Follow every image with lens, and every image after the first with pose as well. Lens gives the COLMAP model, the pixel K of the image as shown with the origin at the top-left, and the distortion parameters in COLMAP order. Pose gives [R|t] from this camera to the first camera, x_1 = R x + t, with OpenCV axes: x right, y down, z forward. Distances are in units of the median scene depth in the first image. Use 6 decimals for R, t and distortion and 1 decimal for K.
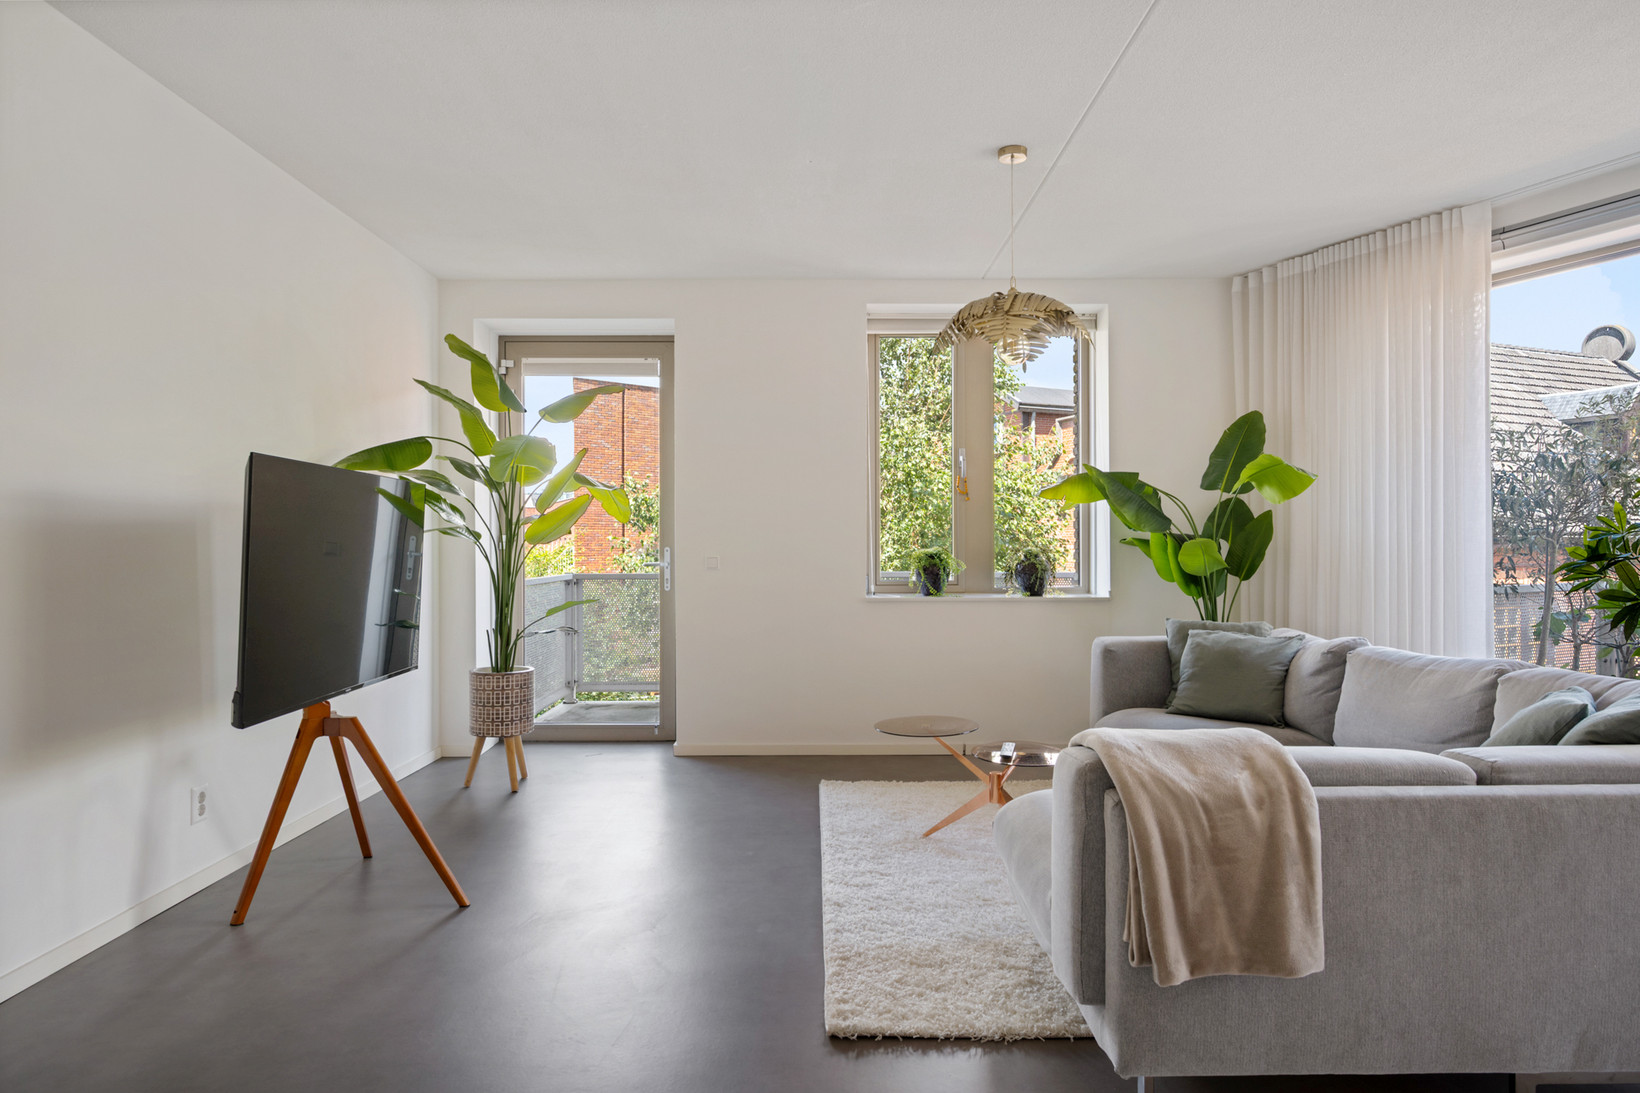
lens RADIAL K [[949.3, 0, 820.0], [0, 949.3, 546.5], [0, 0, 1]] dist [-0.001420, -0.000300]
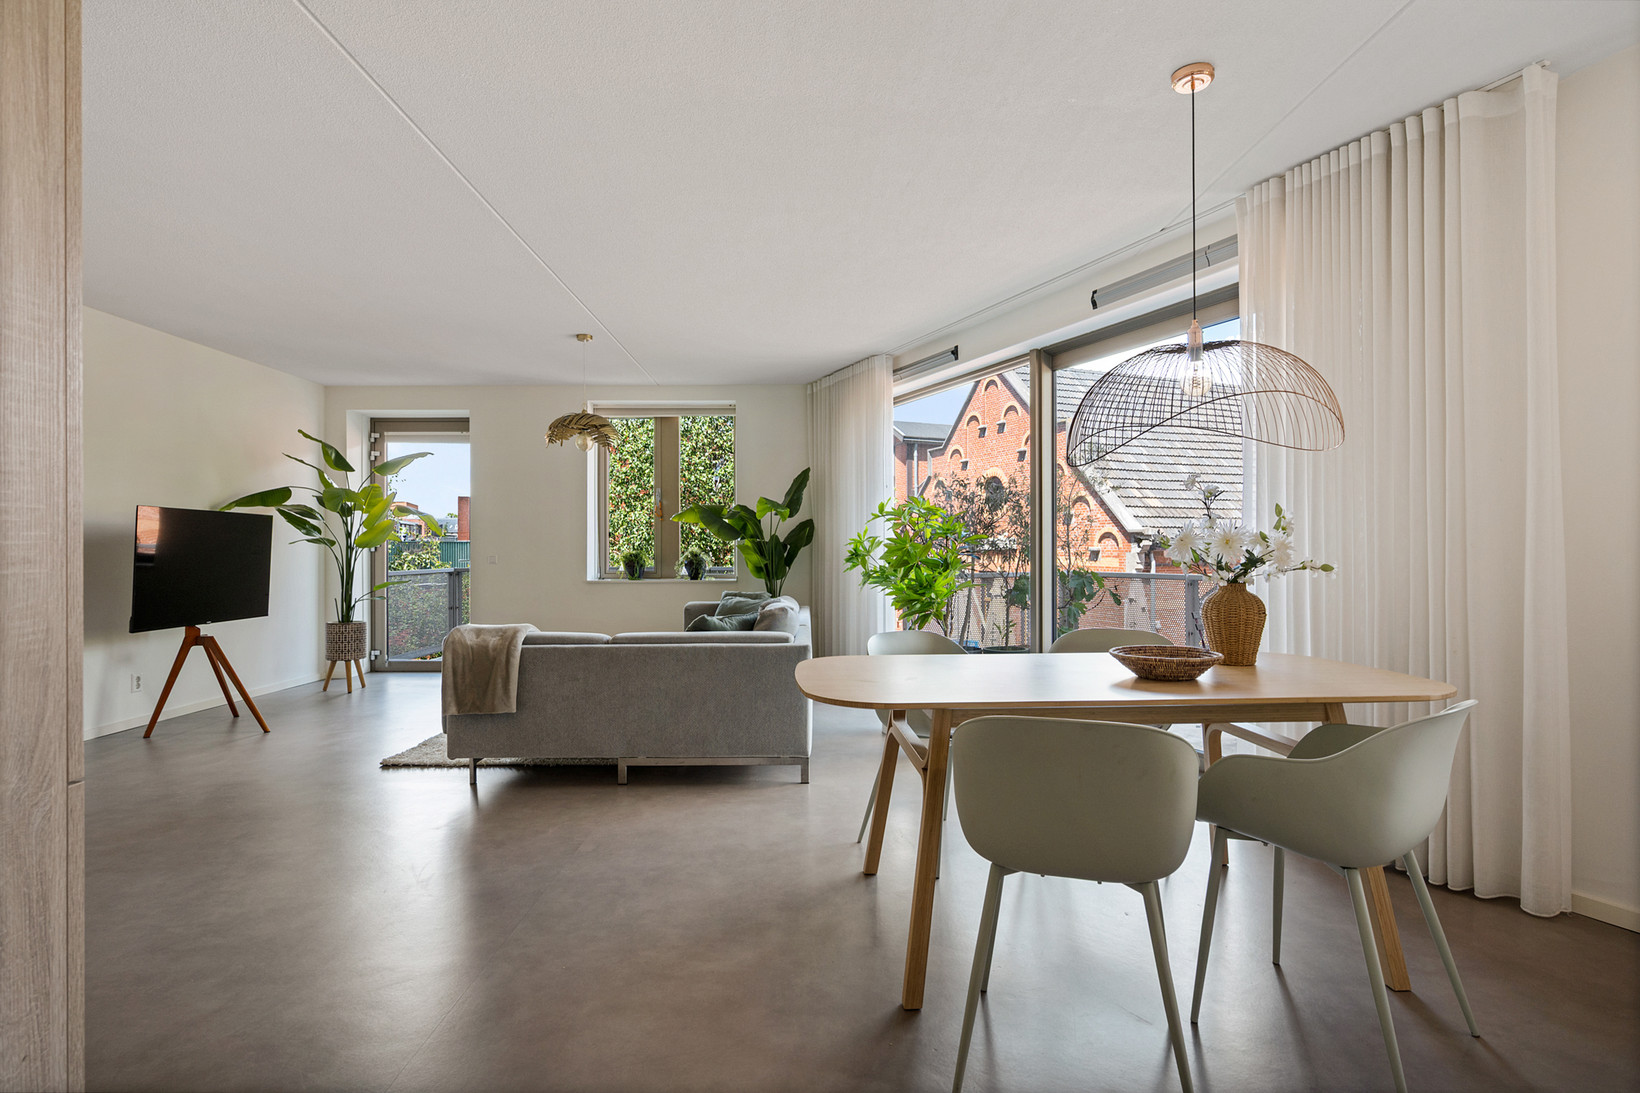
lens RADIAL K [[827.1, 0, 820.0], [0, 827.1, 546.5], [0, 0, 1]] dist [0.000546, 0.000352]
pose [[0.999993, -0.000017, -0.003650, 0.579545], [-0.000002, 0.999985, -0.005395, 0.002824], [0.003650, 0.005395, 0.999979, -0.533664]]
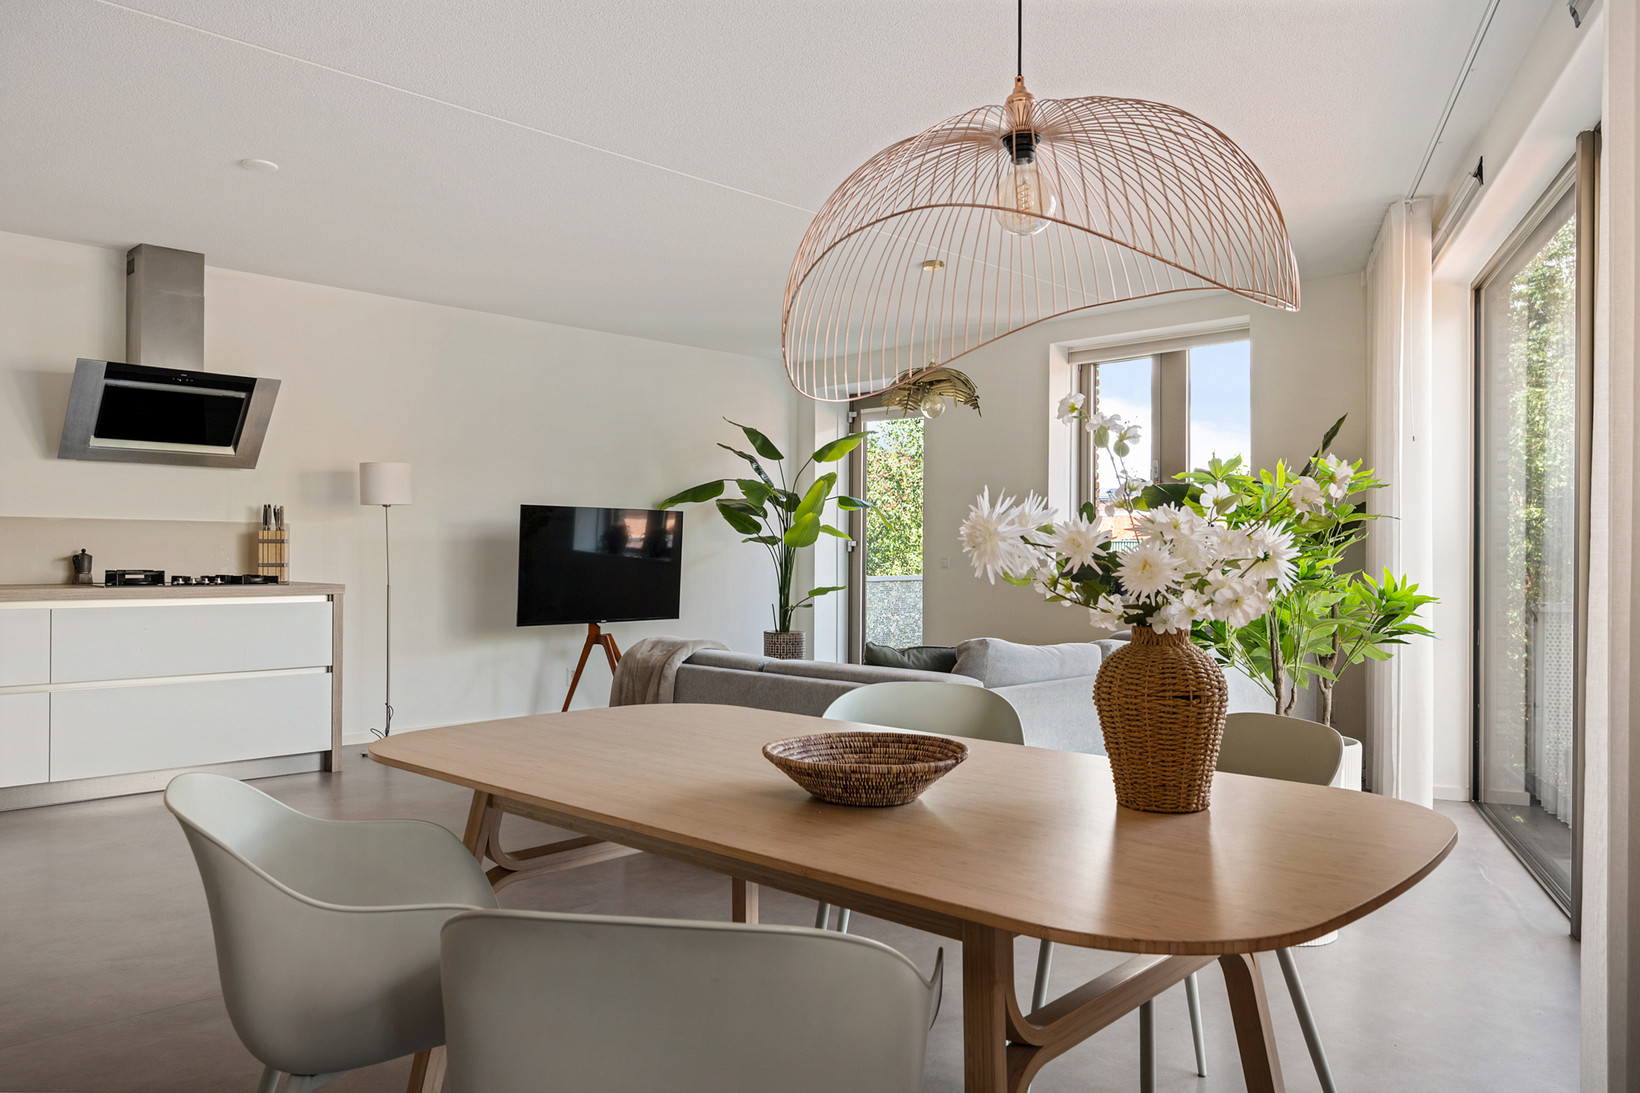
lens RADIAL K [[1147.7, 0, 820.0], [0, 1147.7, 546.5], [0, 0, 1]] dist [-0.005898, -0.002189]
pose [[0.700433, 0.004130, -0.713706, 1.099738], [-0.010121, 0.999940, -0.004147, 0.003914], [0.713646, 0.010128, 0.700433, -0.244492]]
